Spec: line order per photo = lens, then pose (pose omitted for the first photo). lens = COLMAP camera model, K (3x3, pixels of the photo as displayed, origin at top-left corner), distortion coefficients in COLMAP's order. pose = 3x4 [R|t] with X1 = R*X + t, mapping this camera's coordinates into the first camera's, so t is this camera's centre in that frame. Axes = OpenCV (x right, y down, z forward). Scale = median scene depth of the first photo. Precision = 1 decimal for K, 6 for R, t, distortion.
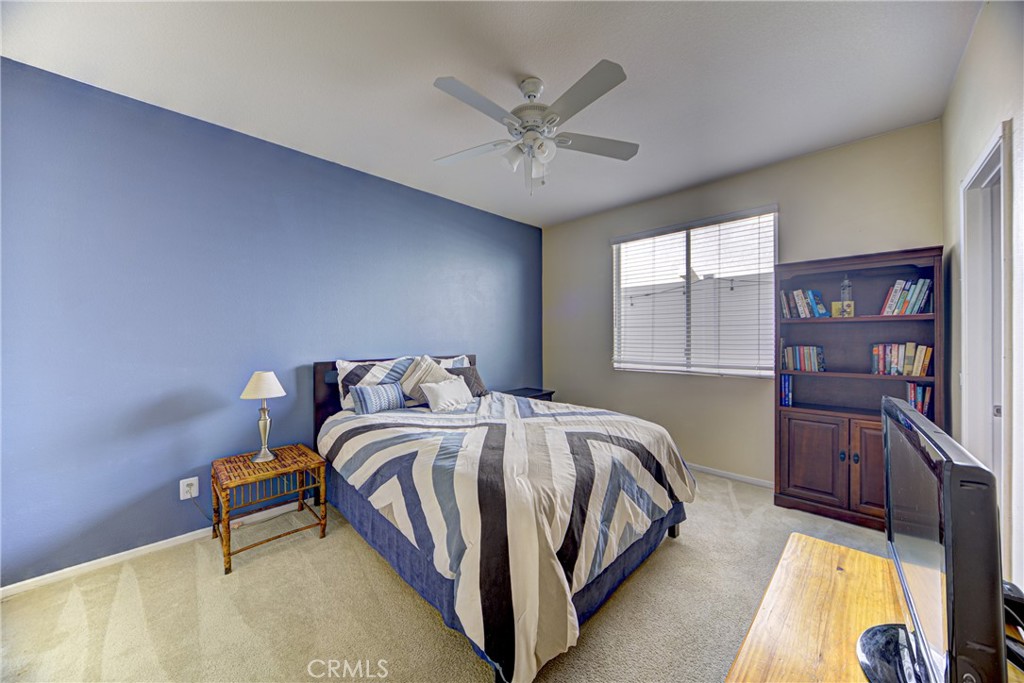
lens RADIAL K [[360.2, 0, 512.3], [0, 360.2, 331.1], [0, 0, 1]] dist [0.000111, 0.000066]
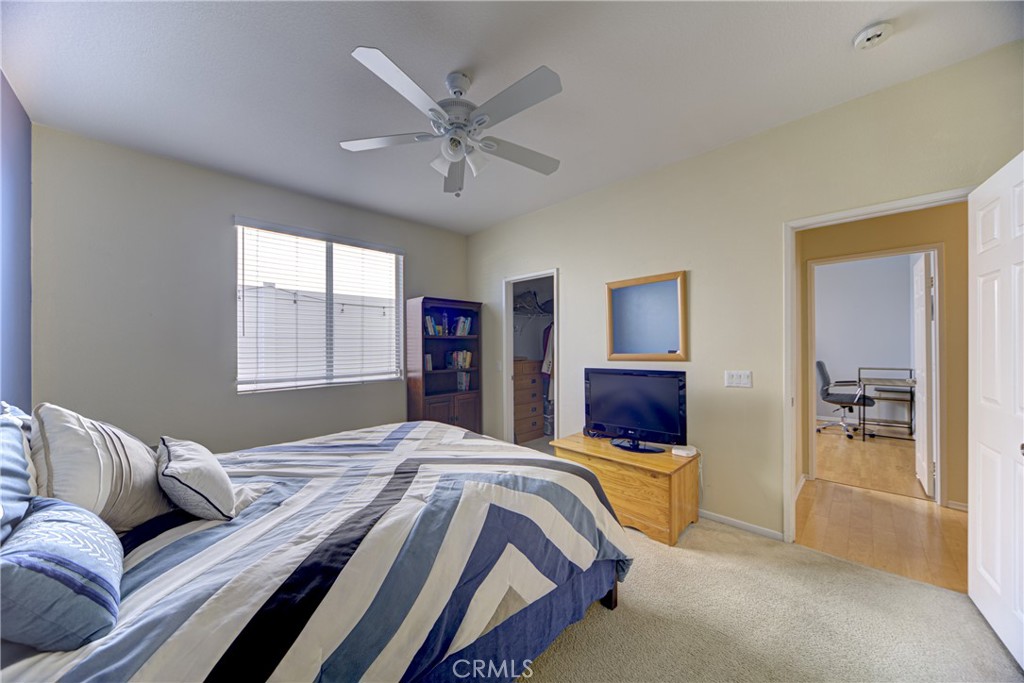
lens RADIAL K [[359.5, 0, 512.0], [0, 359.5, 341.5], [0, 0, 1]] dist [0.000103, 0.000014]
pose [[0.005999, 0.016923, 0.999839, -0.542722], [-0.004211, 0.999848, -0.016898, 0.011352], [-0.999973, -0.004109, 0.006070, 0.524573]]
